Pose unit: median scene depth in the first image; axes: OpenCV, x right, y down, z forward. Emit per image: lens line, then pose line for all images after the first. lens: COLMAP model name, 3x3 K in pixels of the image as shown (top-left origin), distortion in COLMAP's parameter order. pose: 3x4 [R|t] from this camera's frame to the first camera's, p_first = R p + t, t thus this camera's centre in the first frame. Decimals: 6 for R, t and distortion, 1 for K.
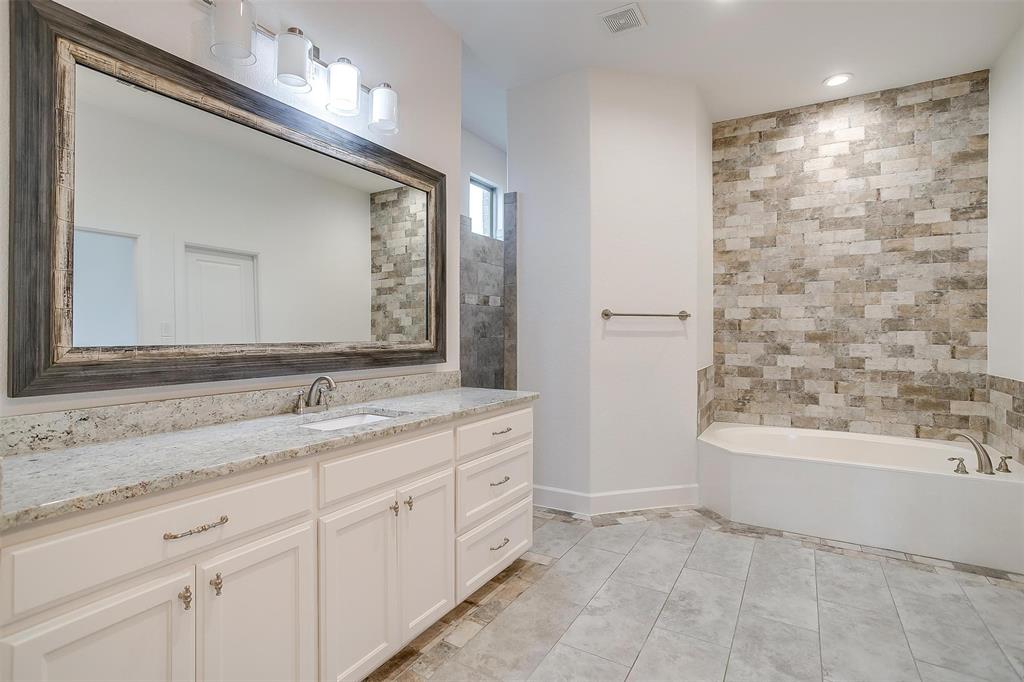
lens RADIAL K [[504.5, 0, 504.9], [0, 504.5, 333.8], [0, 0, 1]] dist [-0.045869, 0.022090]
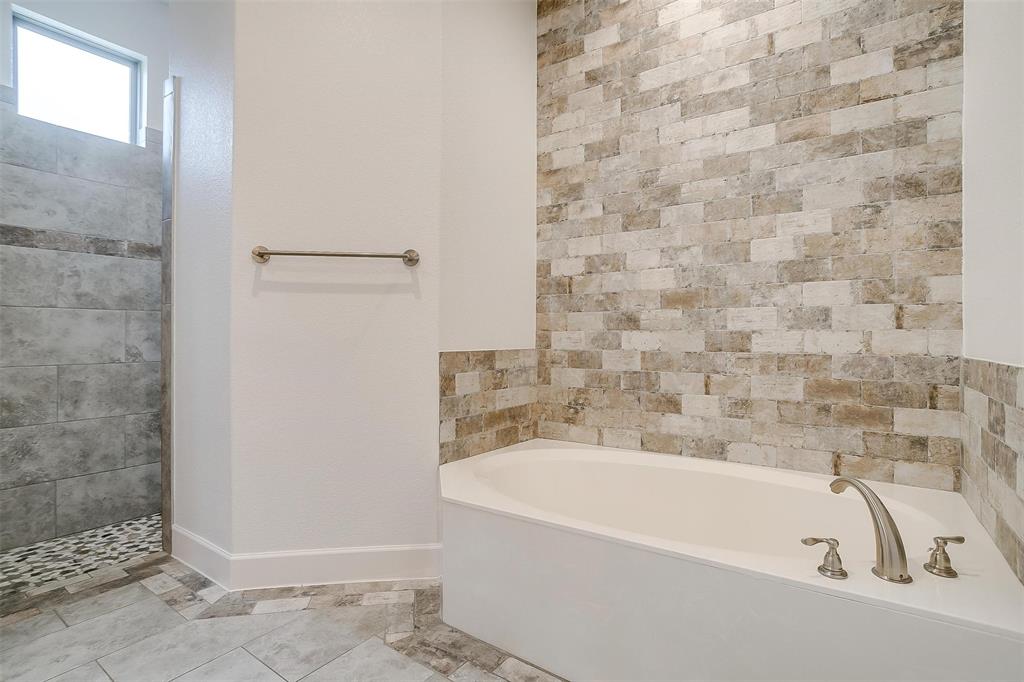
lens RADIAL K [[504.5, 0, 511.6], [0, 504.5, 341.0], [0, 0, 1]] dist [-0.045869, 0.022090]
pose [[0.996071, 0.000987, -0.088553, 0.591376], [-0.001136, 0.999998, -0.001635, 0.070741], [0.088551, 0.001729, 0.996070, 0.473798]]
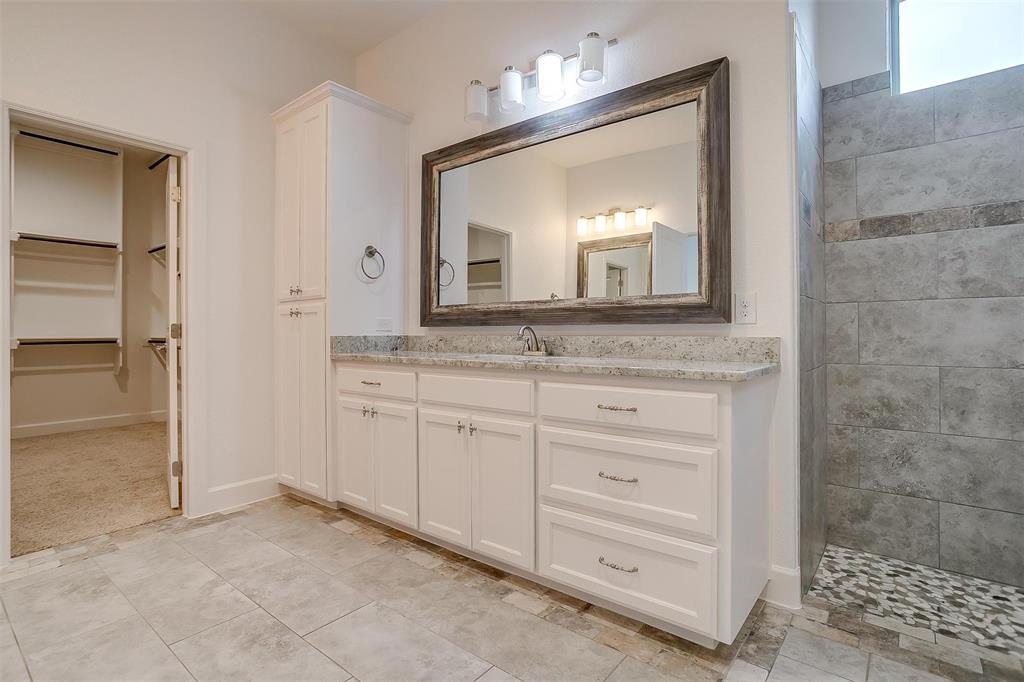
lens RADIAL K [[504.5, 0, 498.5], [0, 504.5, 329.1], [0, 0, 1]] dist [-0.045869, 0.022090]
pose [[-0.155498, -0.007262, -0.987810, 0.554245], [-0.002533, 0.999973, -0.006953, 0.063986], [0.987833, 0.001421, -0.155512, 0.714536]]
